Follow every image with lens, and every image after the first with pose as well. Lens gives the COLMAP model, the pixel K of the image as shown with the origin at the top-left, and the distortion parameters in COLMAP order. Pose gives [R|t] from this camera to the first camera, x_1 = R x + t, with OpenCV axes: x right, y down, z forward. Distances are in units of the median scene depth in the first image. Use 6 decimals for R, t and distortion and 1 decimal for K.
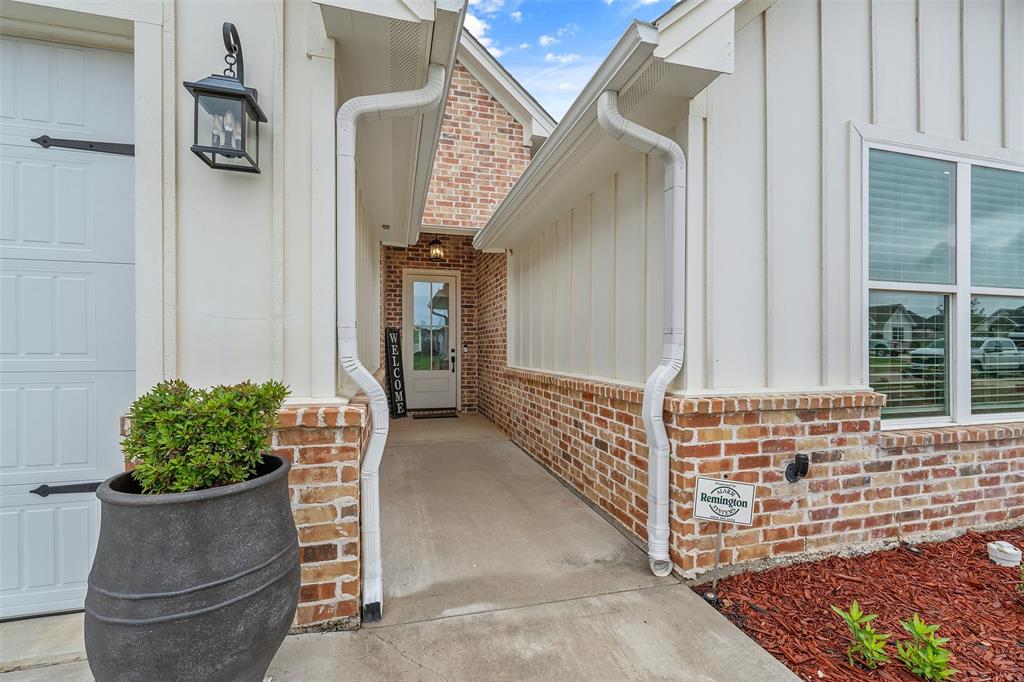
lens RADIAL K [[435.2, 0, 509.4], [0, 435.2, 353.2], [0, 0, 1]] dist [-0.002536, 0.000302]
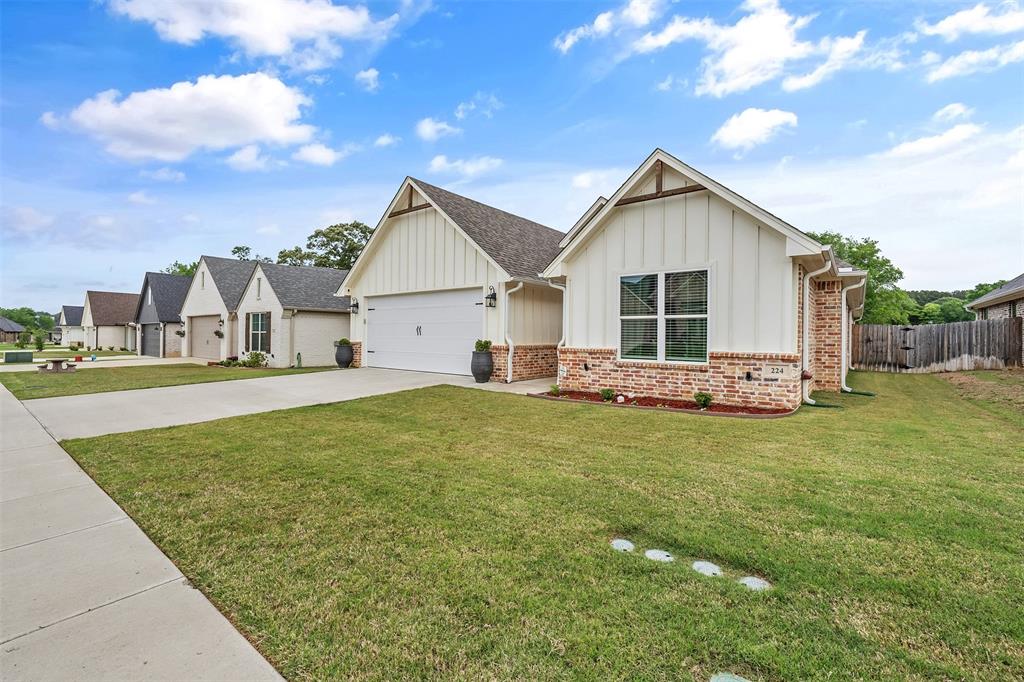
lens RADIAL K [[435.2, 0, 510.4], [0, 435.2, 338.6], [0, 0, 1]] dist [-0.002536, 0.000302]
pose [[0.599772, 0.009556, -0.800114, 3.238338], [-0.018301, 0.999831, -0.001778, 0.026920], [0.799961, 0.015710, 0.599846, -1.815518]]
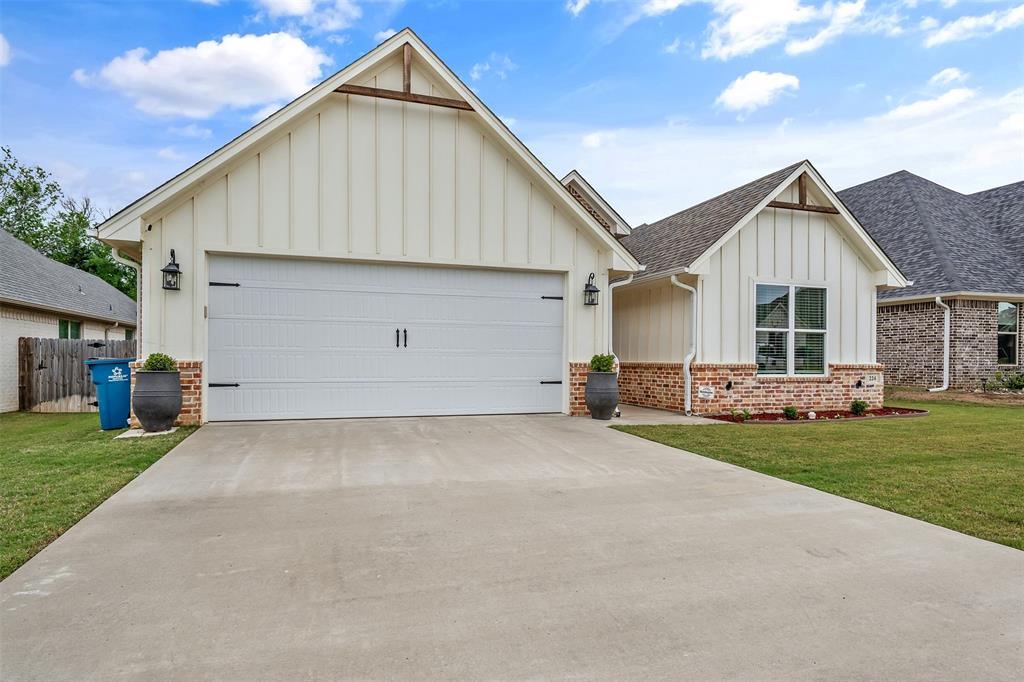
lens RADIAL K [[586.6, 0, 510.2], [0, 586.6, 366.0], [0, 0, 1]] dist [0.005527, 0.000120]
pose [[0.998109, 0.004993, 0.061273, -1.230880], [-0.005252, 0.999978, 0.004068, 0.099213], [-0.061251, -0.004382, 0.998113, -3.239017]]
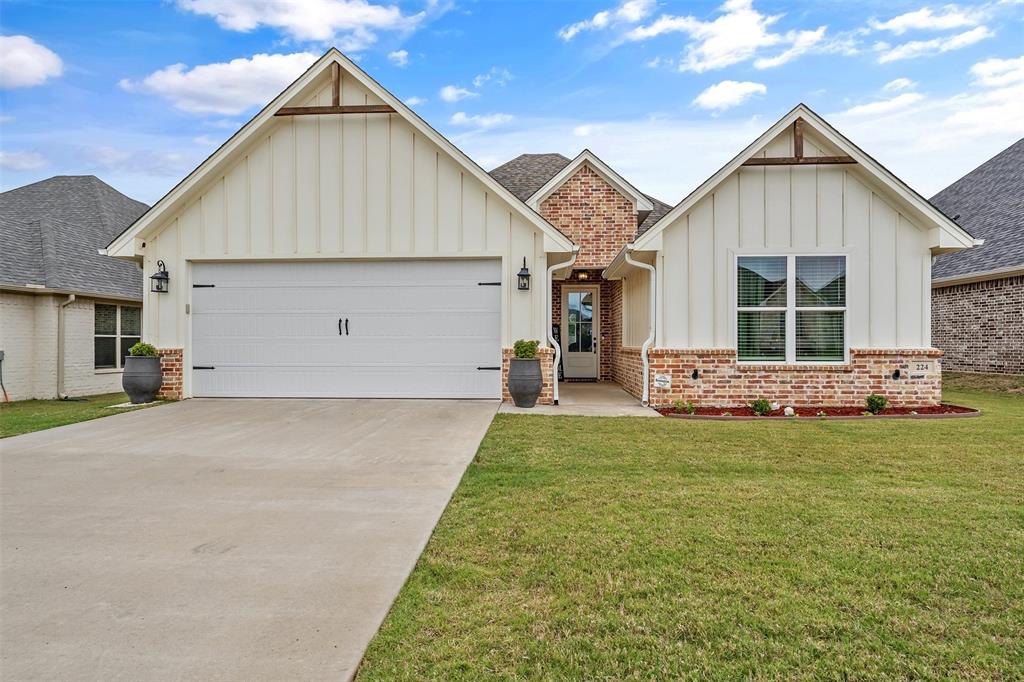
lens RADIAL K [[586.6, 0, 509.1], [0, 586.6, 348.6], [0, 0, 1]] dist [0.005527, 0.000120]
pose [[0.948653, 0.001431, -0.316316, 0.691182], [-0.002049, 0.999997, -0.001621, 0.096992], [0.316313, 0.002186, 0.948652, -3.019400]]
